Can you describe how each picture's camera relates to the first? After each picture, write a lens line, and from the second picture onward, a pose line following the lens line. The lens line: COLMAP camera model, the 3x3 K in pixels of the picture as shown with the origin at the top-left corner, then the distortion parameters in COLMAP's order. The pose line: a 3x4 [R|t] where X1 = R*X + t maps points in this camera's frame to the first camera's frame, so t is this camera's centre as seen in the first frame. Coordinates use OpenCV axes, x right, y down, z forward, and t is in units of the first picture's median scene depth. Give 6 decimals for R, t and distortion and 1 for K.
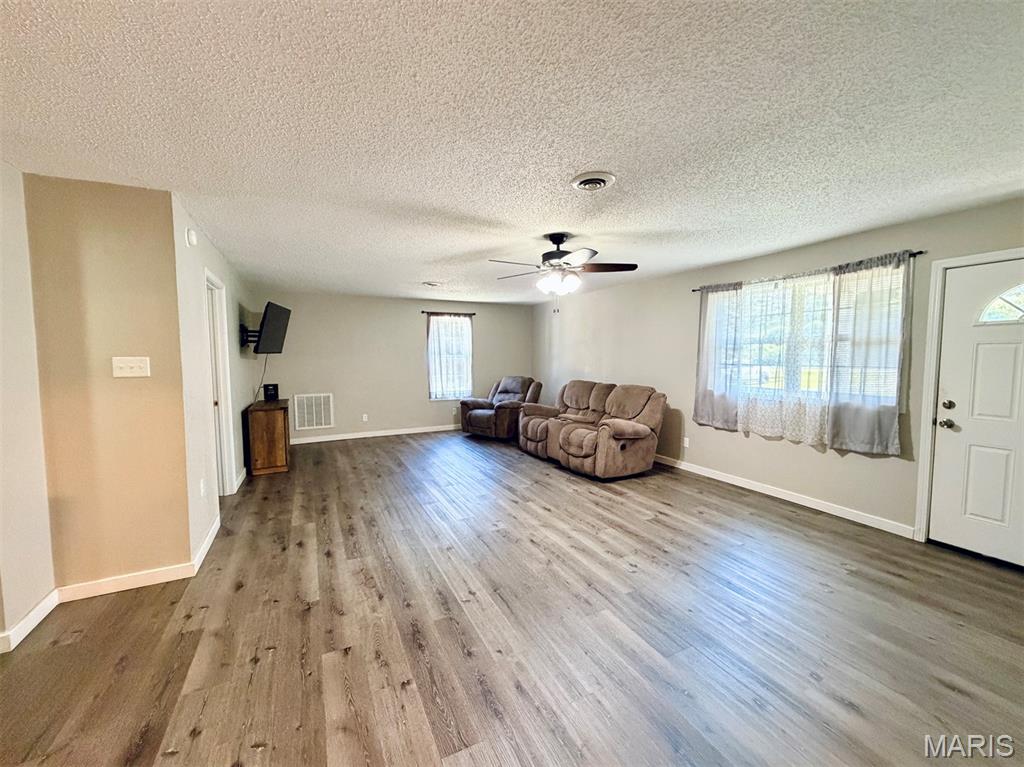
lens RADIAL K [[408.9, 0, 508.3], [0, 408.9, 381.5], [0, 0, 1]] dist [-0.002467, 0.000398]
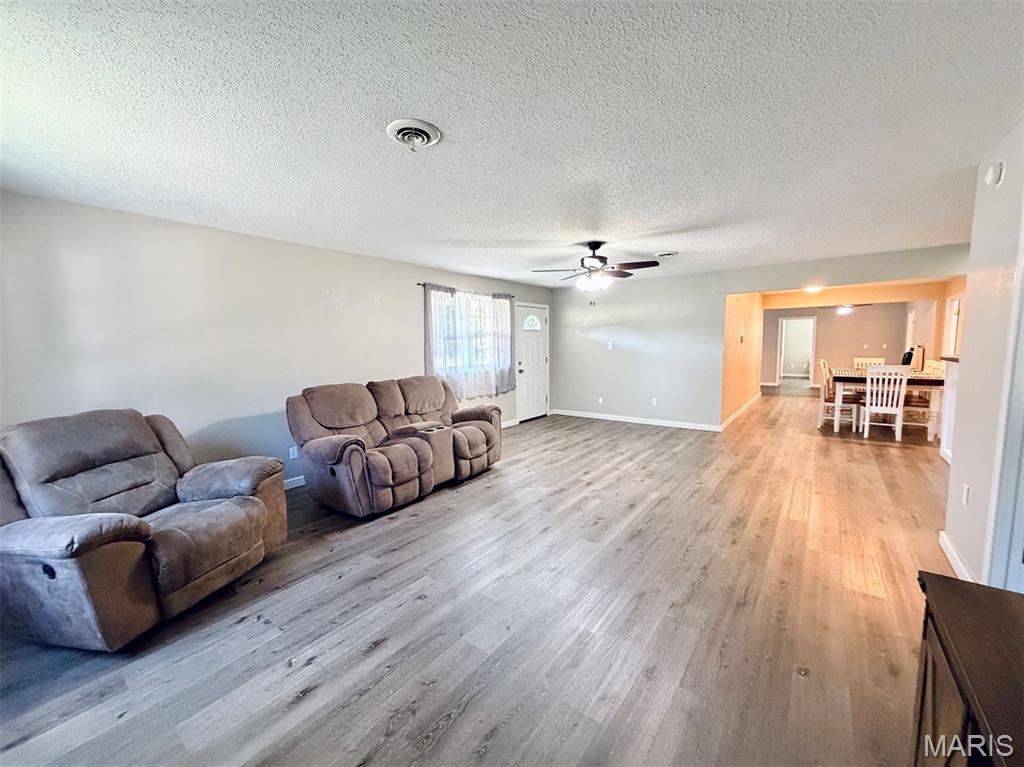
lens RADIAL K [[408.9, 0, 508.3], [0, 408.9, 381.5], [0, 0, 1]] dist [-0.002467, 0.000398]
pose [[-0.437862, -0.073452, 0.896037, -0.881303], [0.077888, 0.989810, 0.119201, -0.107080], [-0.895662, 0.121984, -0.427679, 1.765701]]
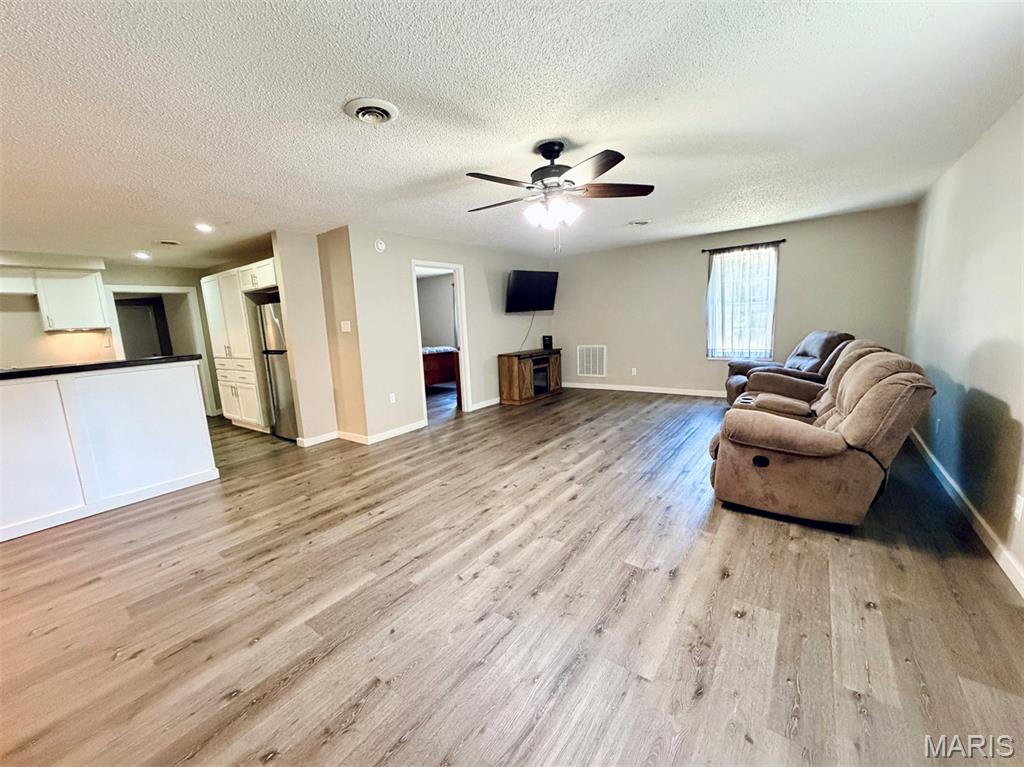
lens RADIAL K [[408.9, 0, 508.3], [0, 408.9, 381.5], [0, 0, 1]] dist [-0.002467, 0.000398]
pose [[0.456302, 0.120342, -0.881650, 0.775672], [-0.010658, 0.991481, 0.129817, -0.025436], [0.889761, -0.049839, 0.453698, 0.553174]]
